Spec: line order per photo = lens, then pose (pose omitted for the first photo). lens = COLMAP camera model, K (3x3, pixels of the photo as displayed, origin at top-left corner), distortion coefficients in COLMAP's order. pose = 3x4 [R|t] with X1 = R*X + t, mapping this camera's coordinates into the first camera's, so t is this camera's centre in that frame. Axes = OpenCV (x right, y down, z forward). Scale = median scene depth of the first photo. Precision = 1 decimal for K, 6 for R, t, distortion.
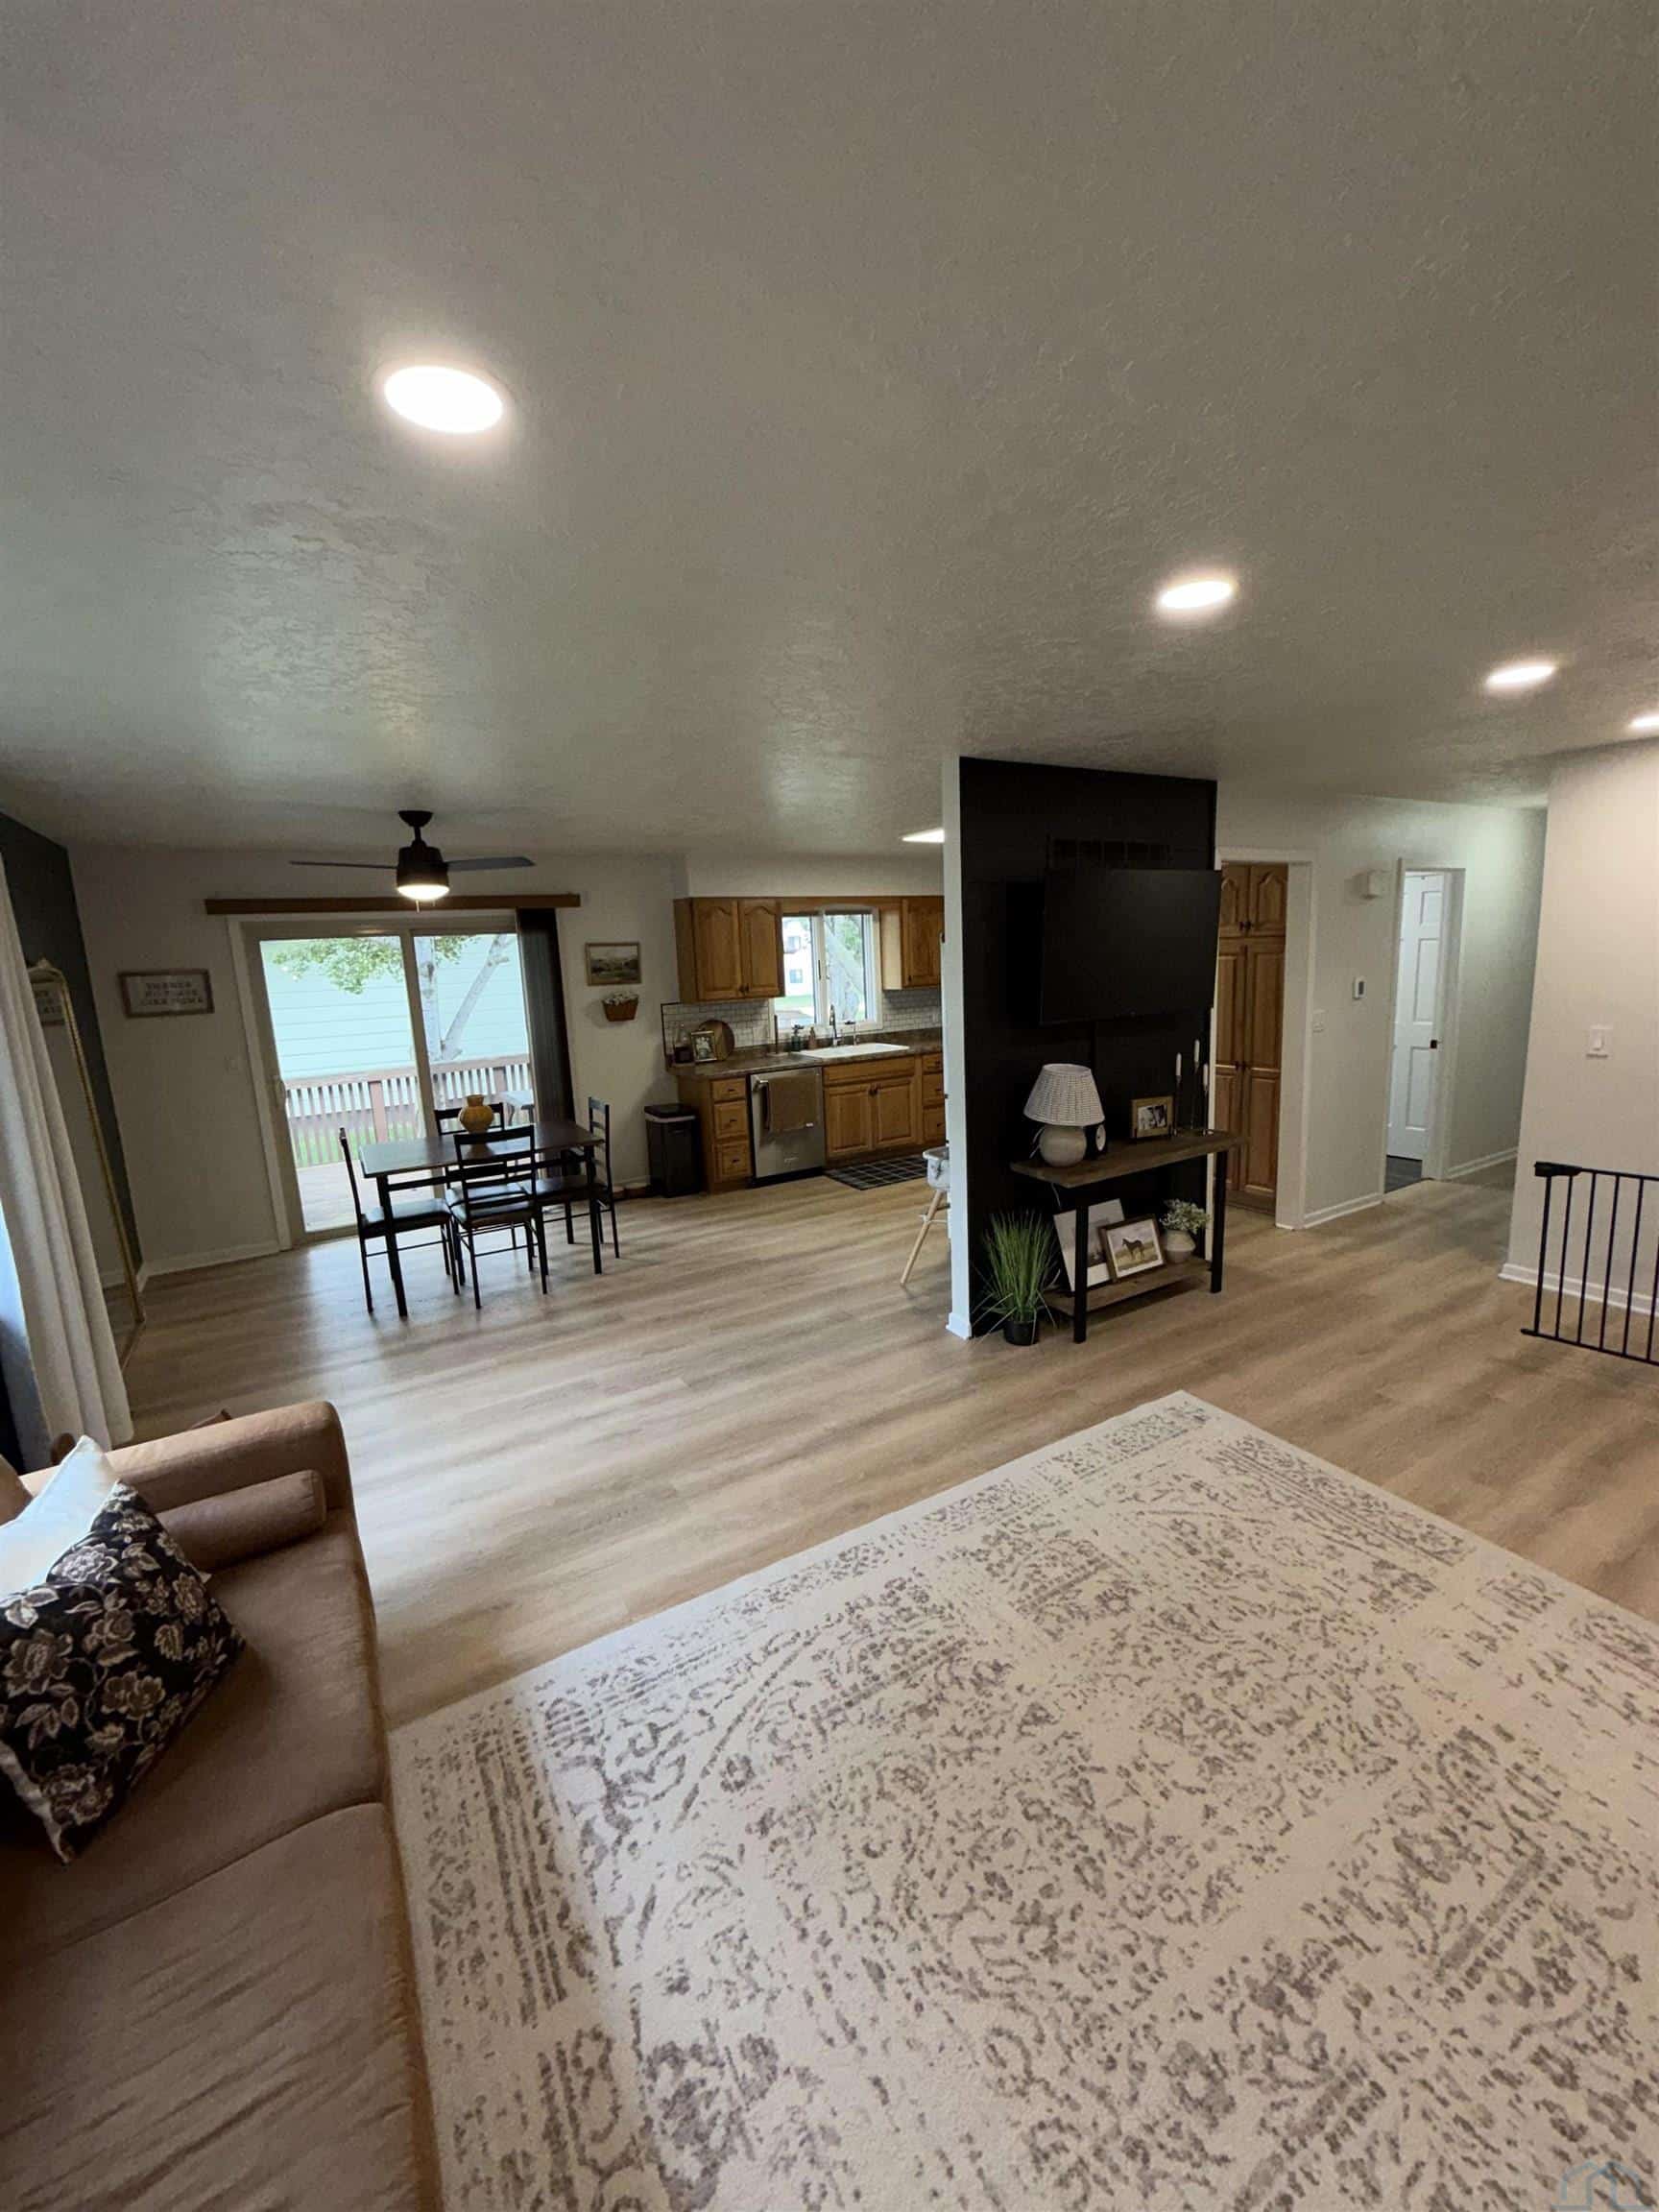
lens RADIAL K [[879.7, 0, 826.8], [0, 879.7, 1101.1], [0, 0, 1]] dist [-0.001465, 0.000519]
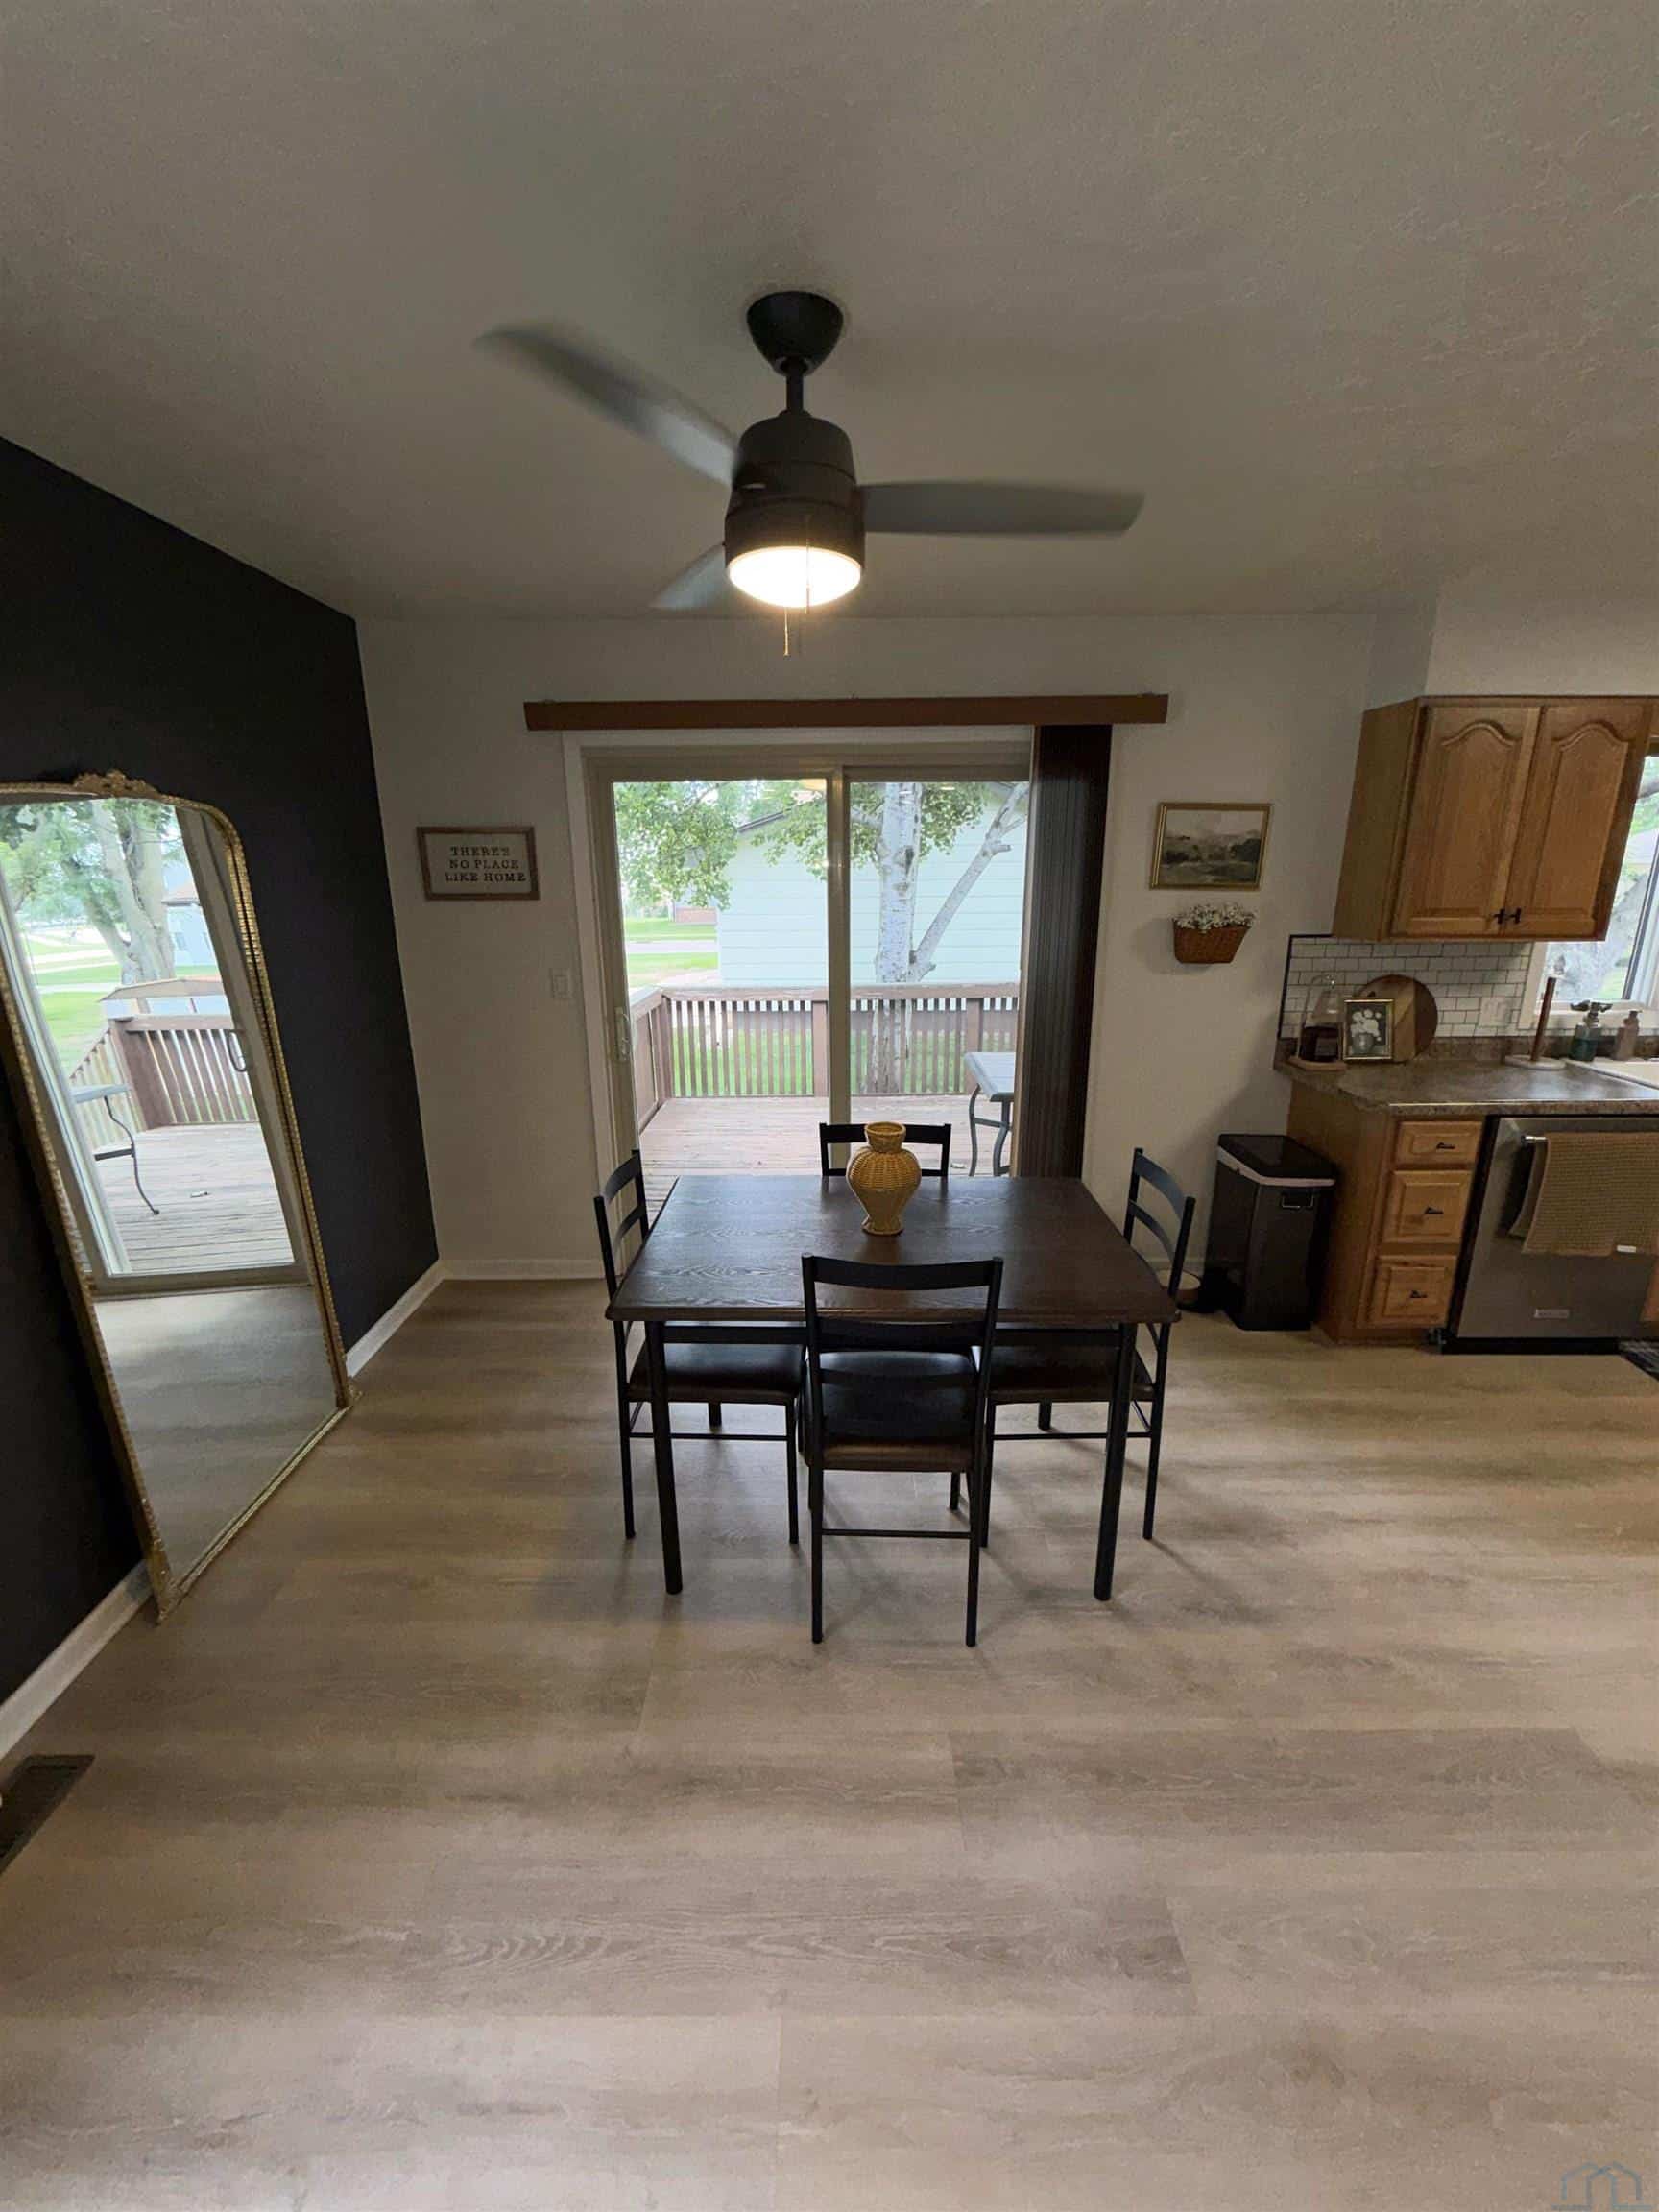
lens RADIAL K [[879.7, 0, 826.8], [0, 879.7, 1101.1], [0, 0, 1]] dist [-0.001465, 0.000519]
pose [[0.855569, 0.171821, -0.488343, -0.202132], [-0.120096, 0.983455, 0.135619, -0.071079], [0.503566, -0.057383, 0.862049, 0.574776]]
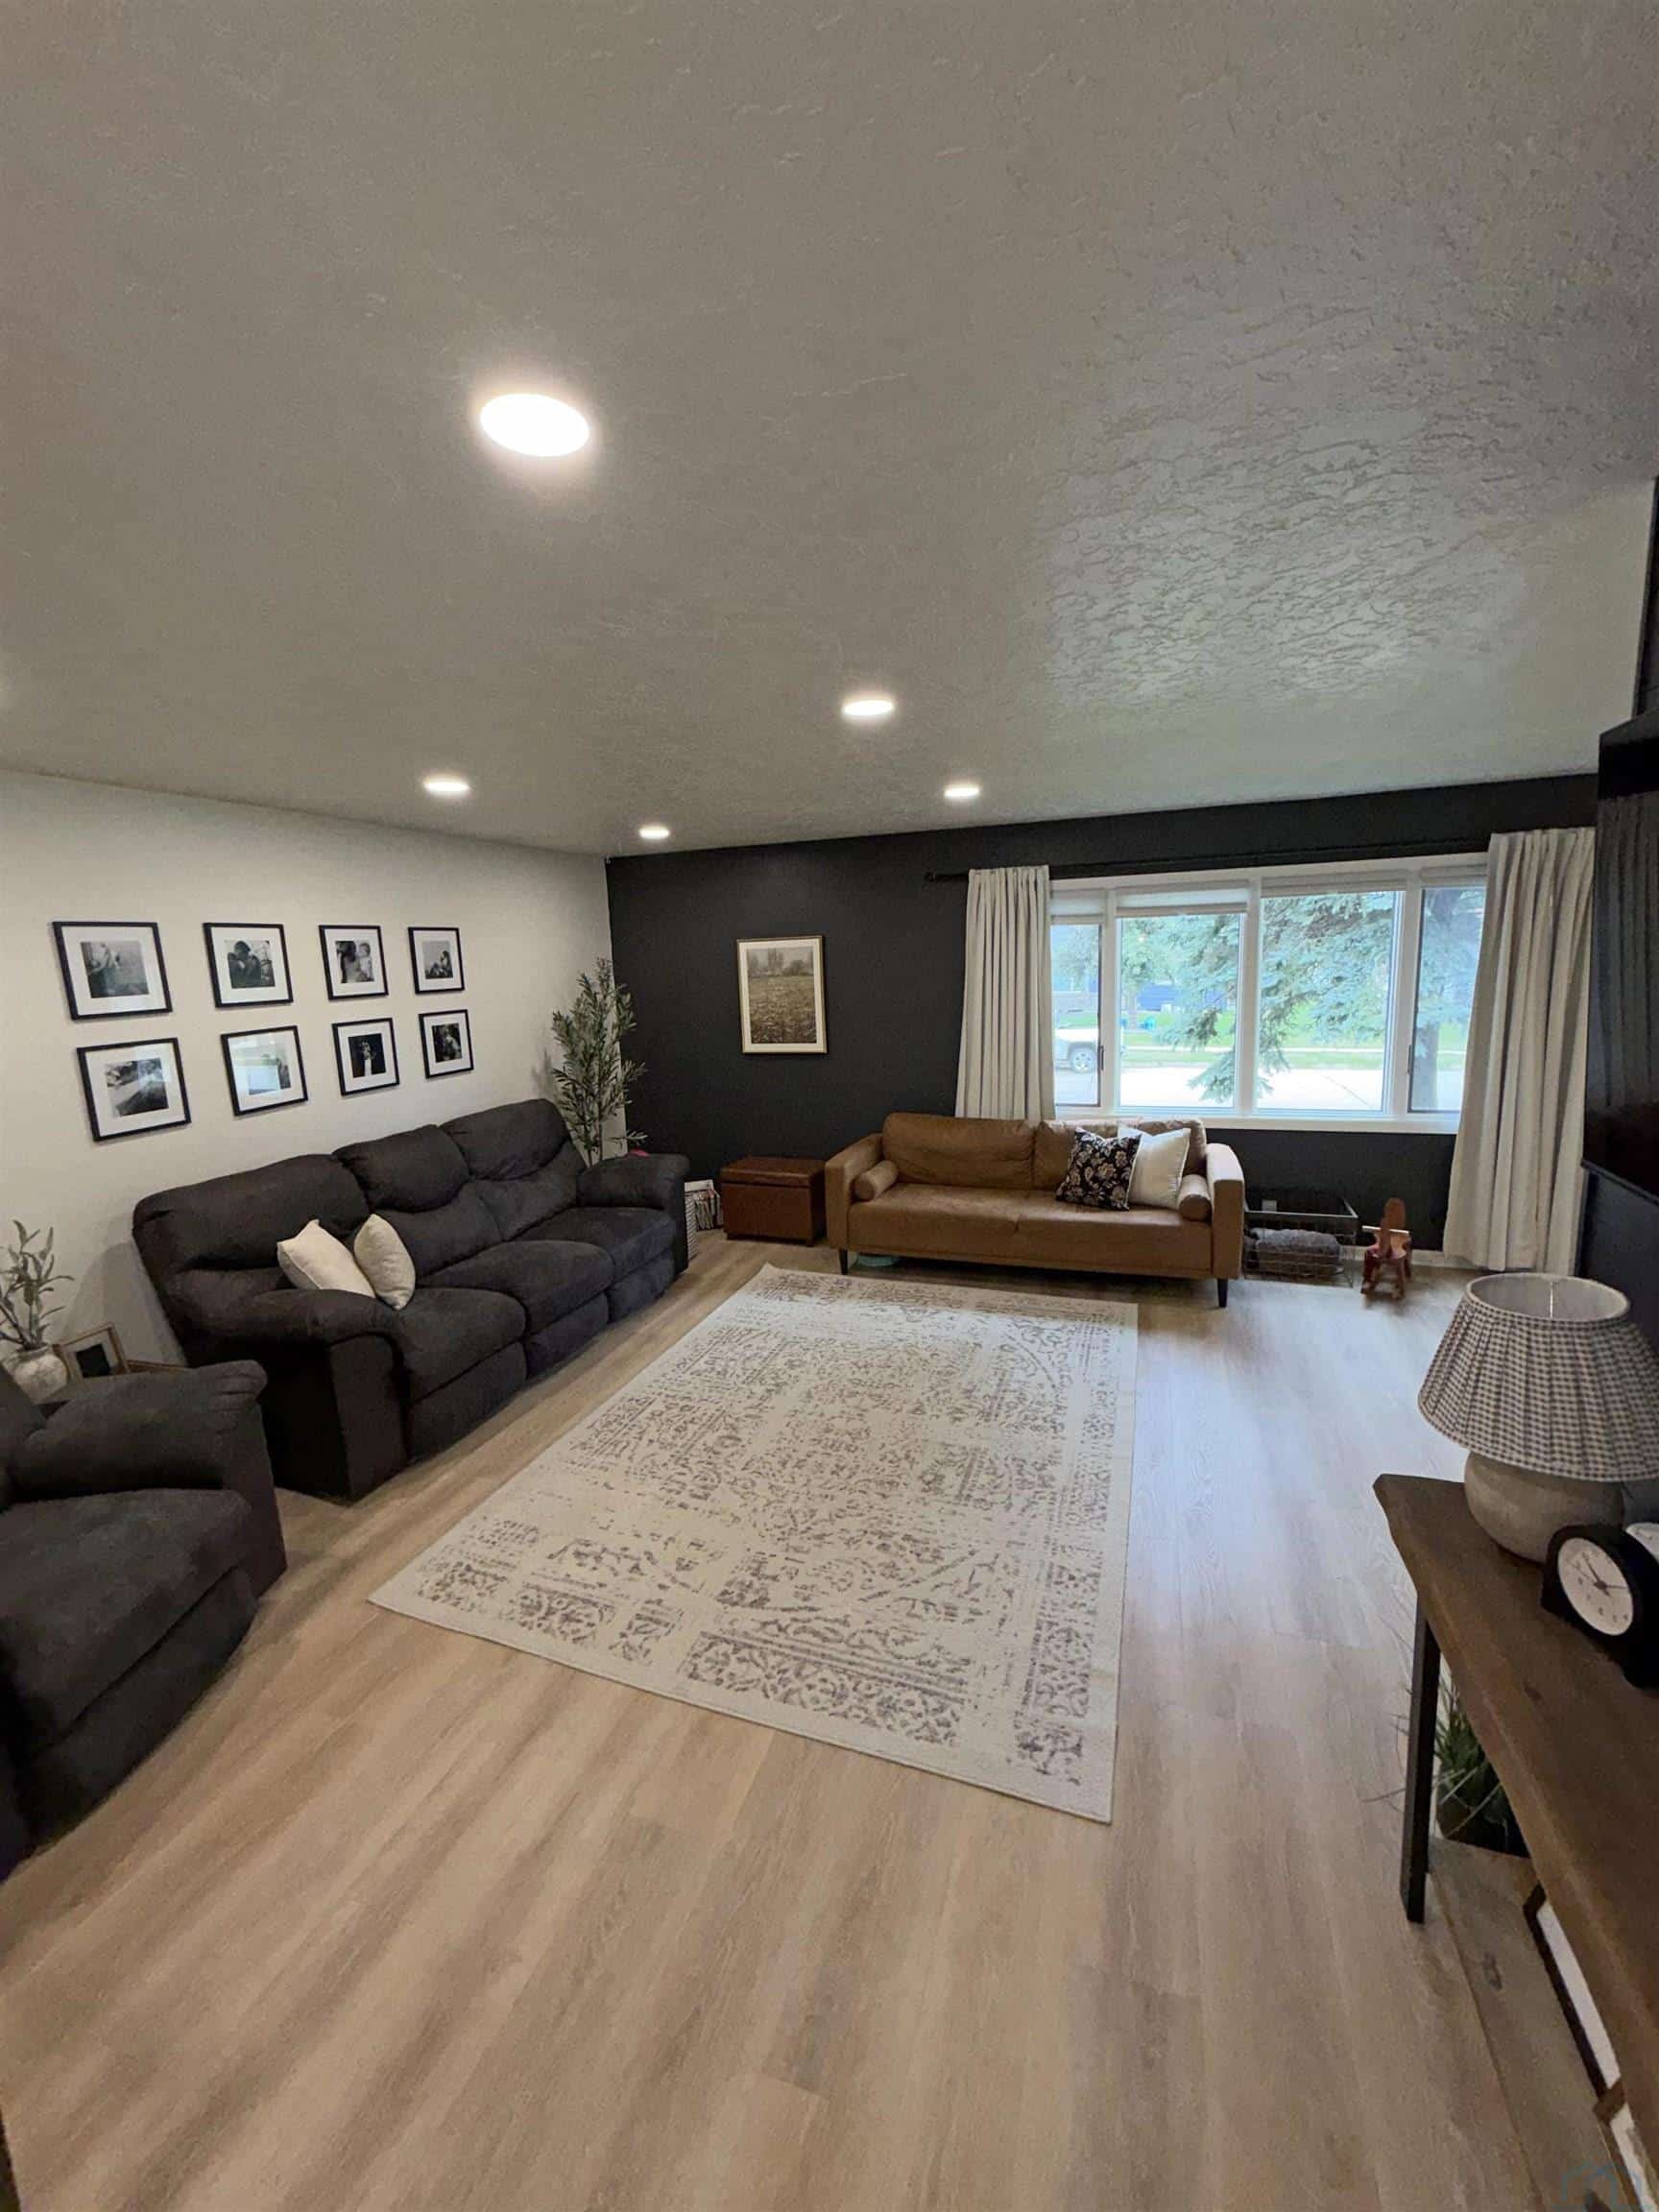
lens RADIAL K [[879.7, 0, 826.8], [0, 879.7, 1101.1], [0, 0, 1]] dist [-0.001465, 0.000519]
pose [[-0.768114, 0.175780, -0.615713, 0.514407], [-0.037597, 0.947541, 0.317416, -0.155592], [0.639208, 0.266961, -0.721210, 0.763204]]
